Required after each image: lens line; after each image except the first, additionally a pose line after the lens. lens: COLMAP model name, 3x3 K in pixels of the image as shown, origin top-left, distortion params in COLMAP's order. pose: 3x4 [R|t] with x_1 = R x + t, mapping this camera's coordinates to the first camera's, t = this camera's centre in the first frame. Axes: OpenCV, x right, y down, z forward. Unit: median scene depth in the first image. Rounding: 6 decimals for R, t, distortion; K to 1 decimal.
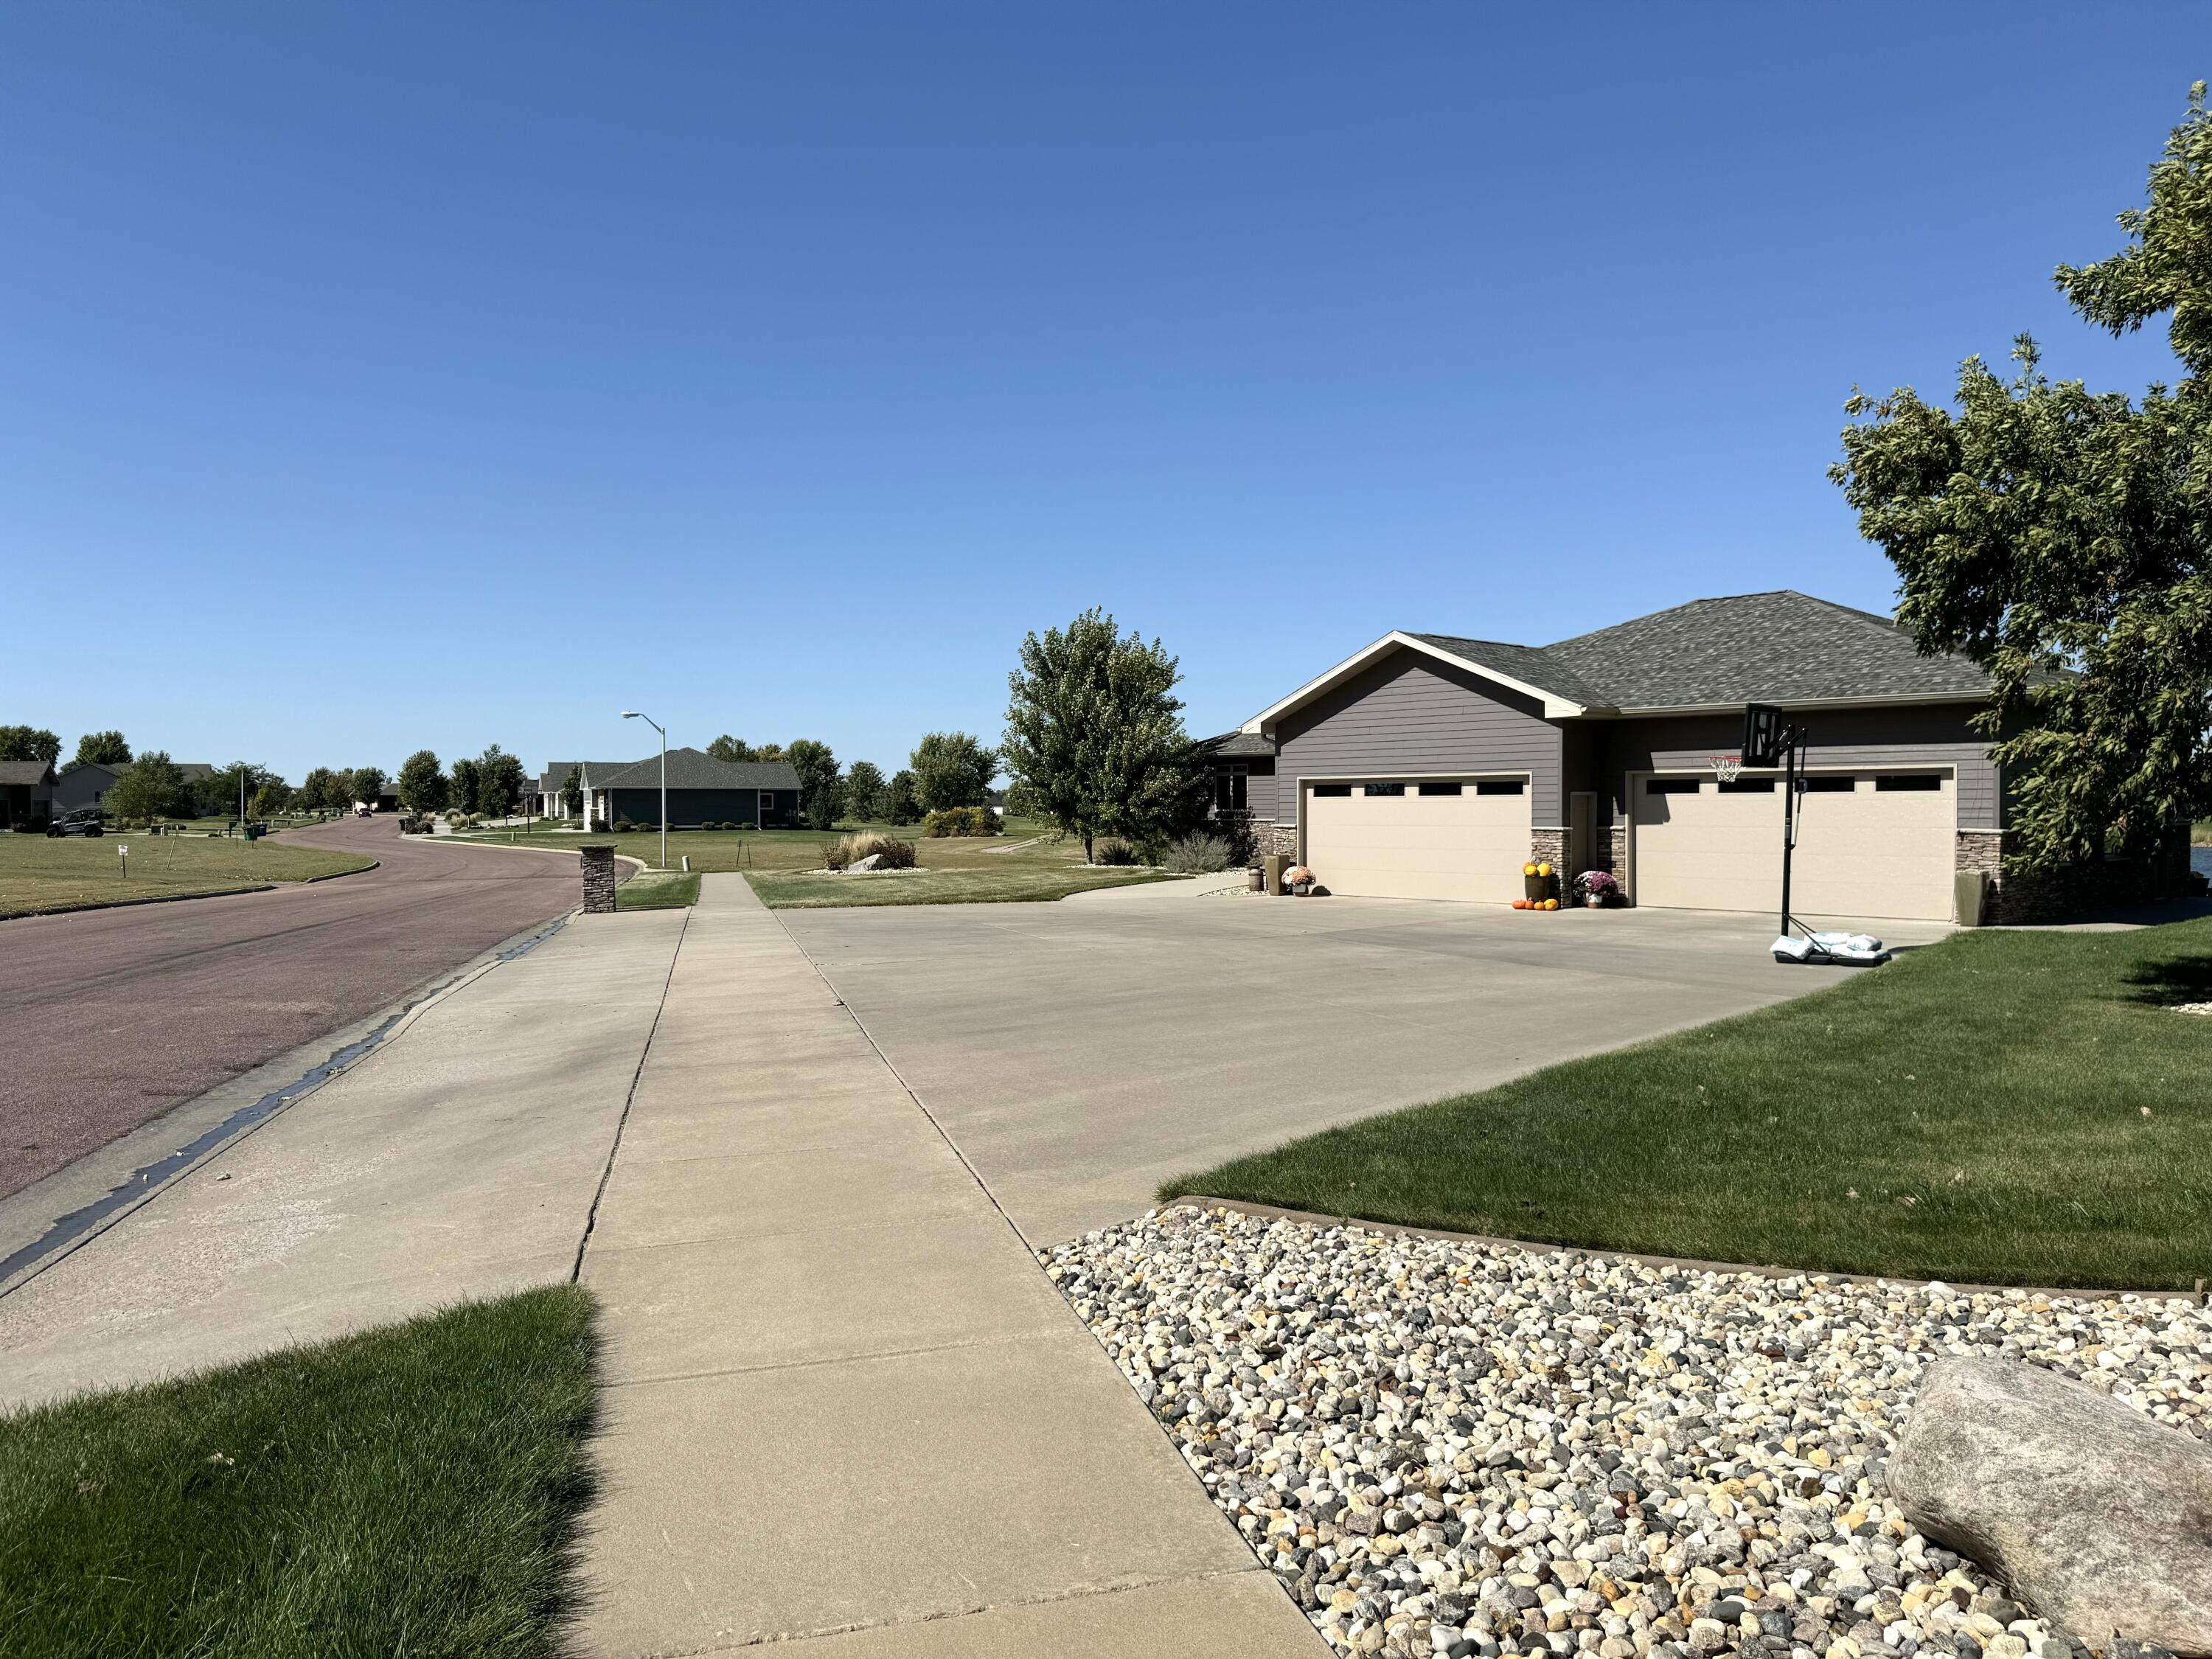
lens RADIAL K [[1576.6, 0, 1112.5], [0, 1576.6, 837.6], [0, 0, 1]] dist [0.108175, -0.169245]
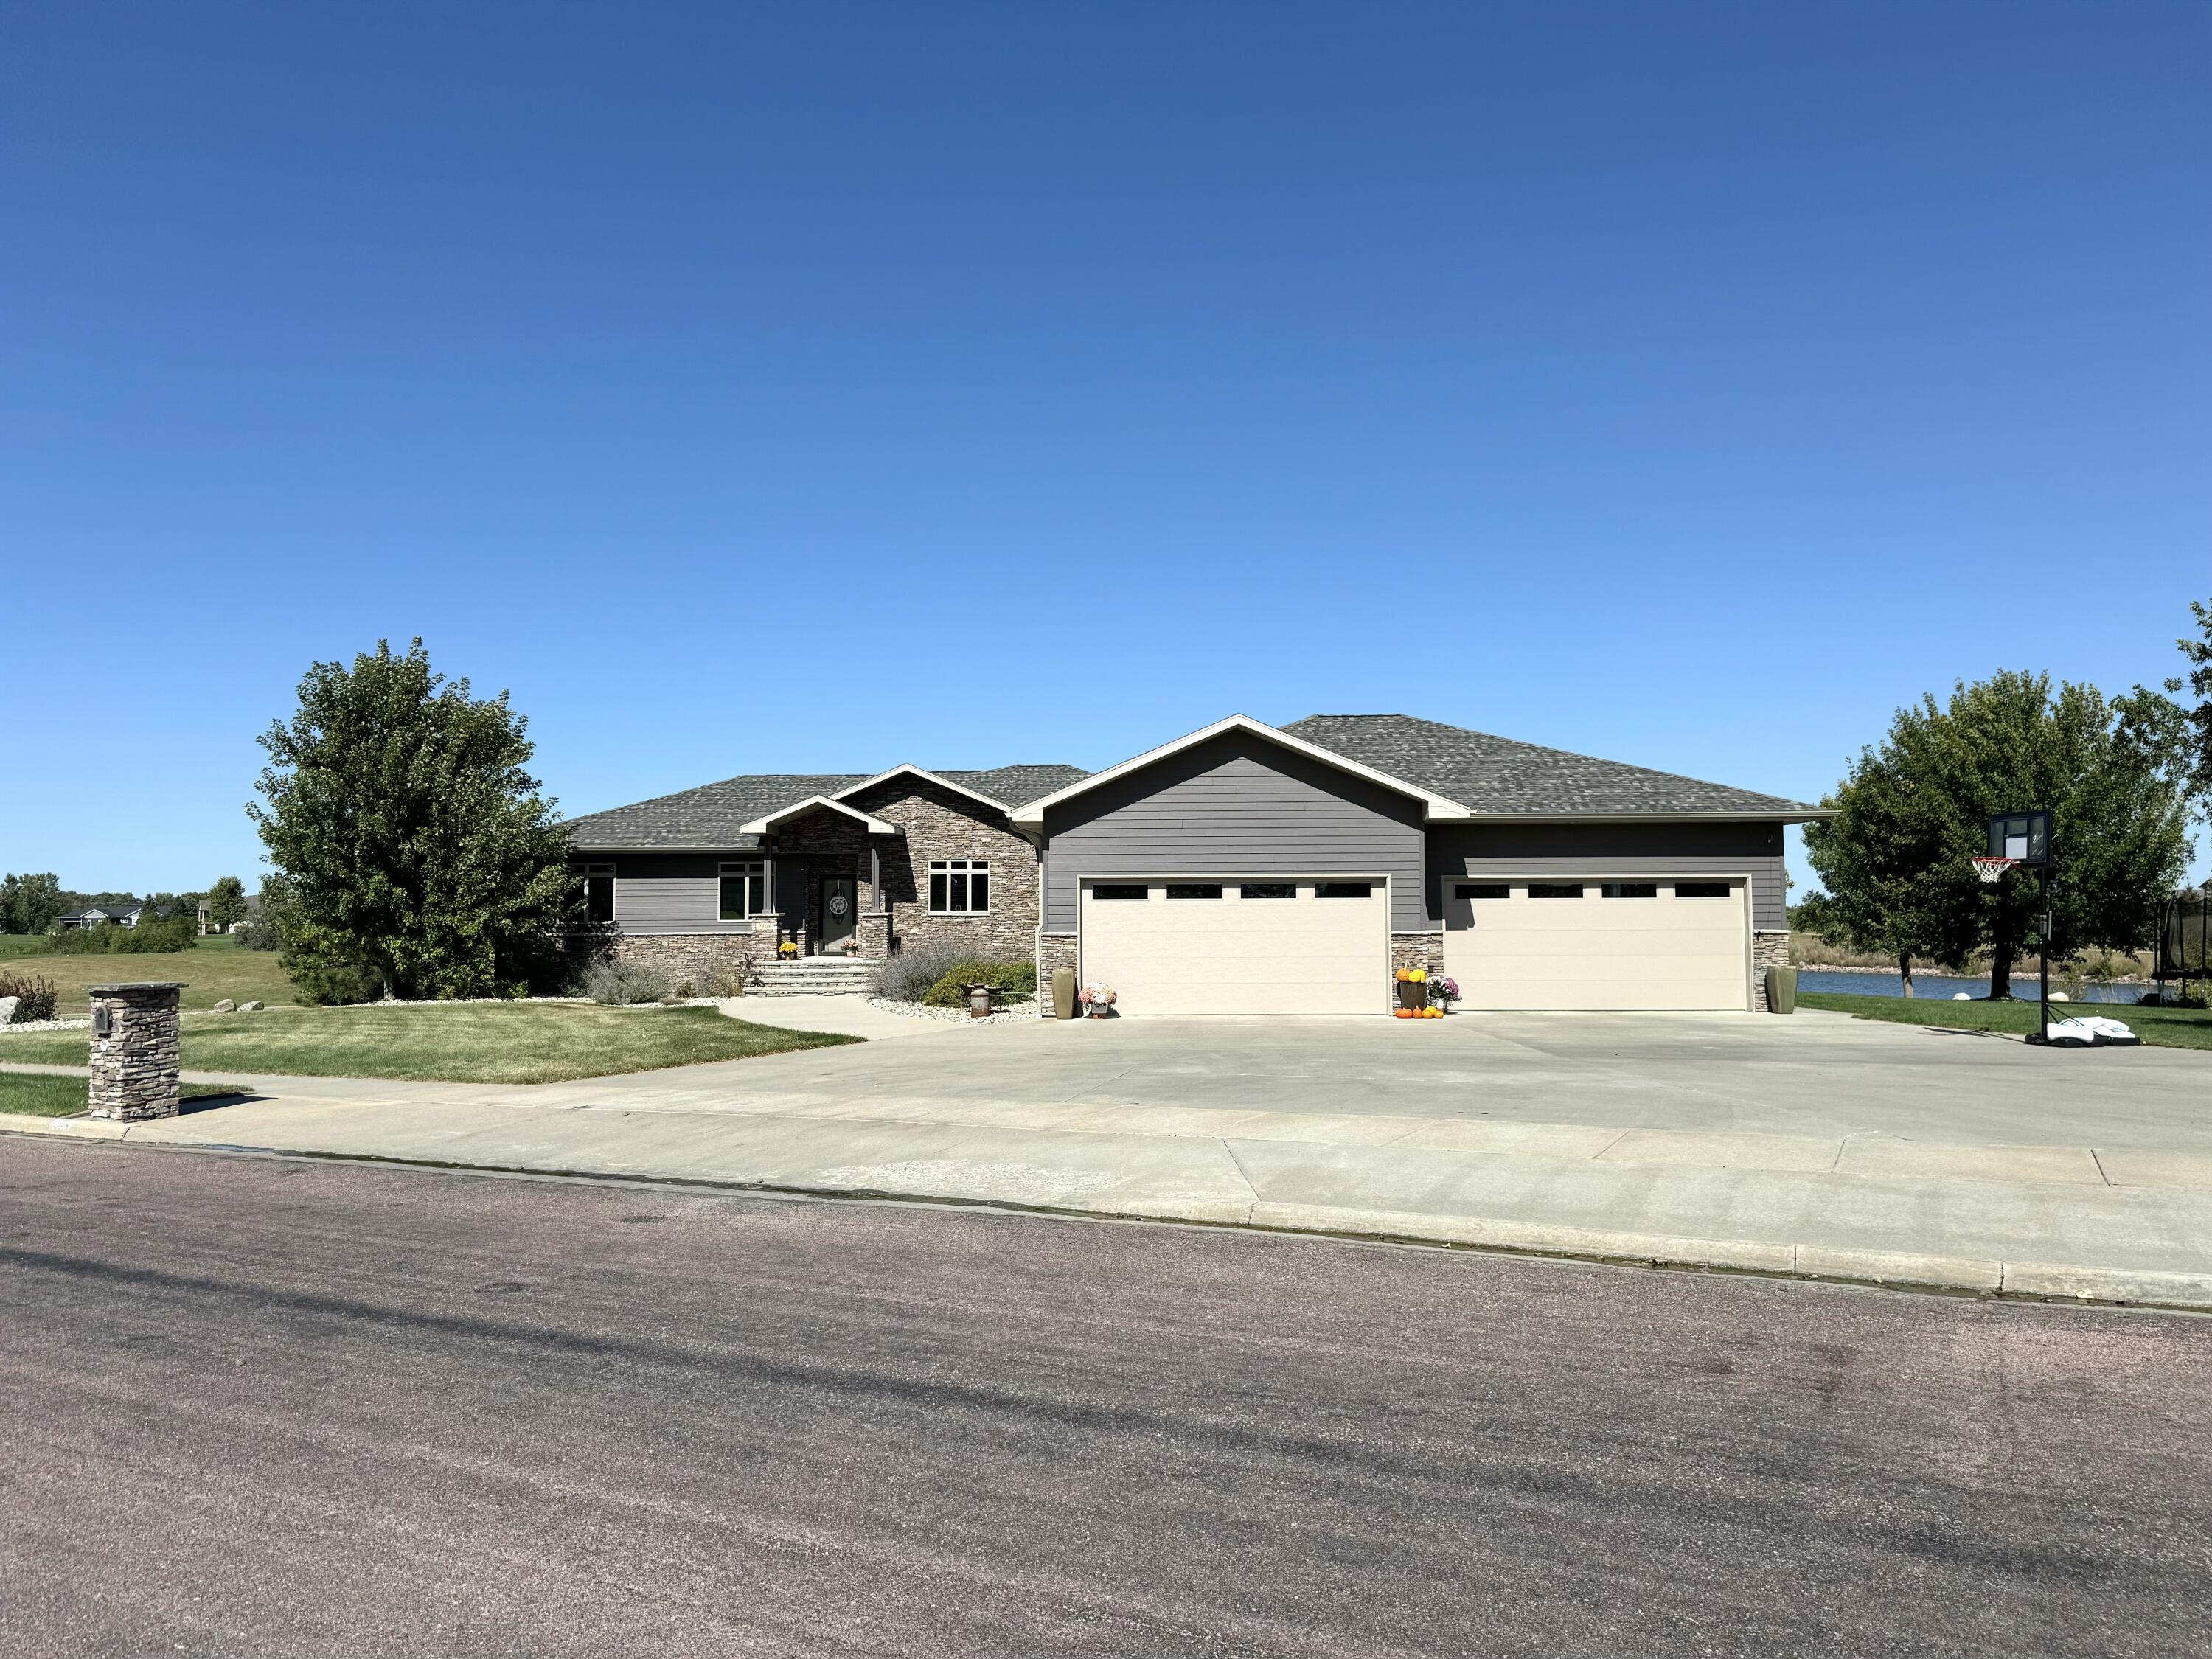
lens RADIAL K [[1576.6, 0, 1112.5], [0, 1576.6, 837.6], [0, 0, 1]] dist [0.108175, -0.169245]
pose [[0.688544, 0.034502, 0.724373, -1.355625], [0.016050, 0.997898, -0.062786, -0.015076], [-0.725017, 0.054857, 0.686543, 1.145592]]
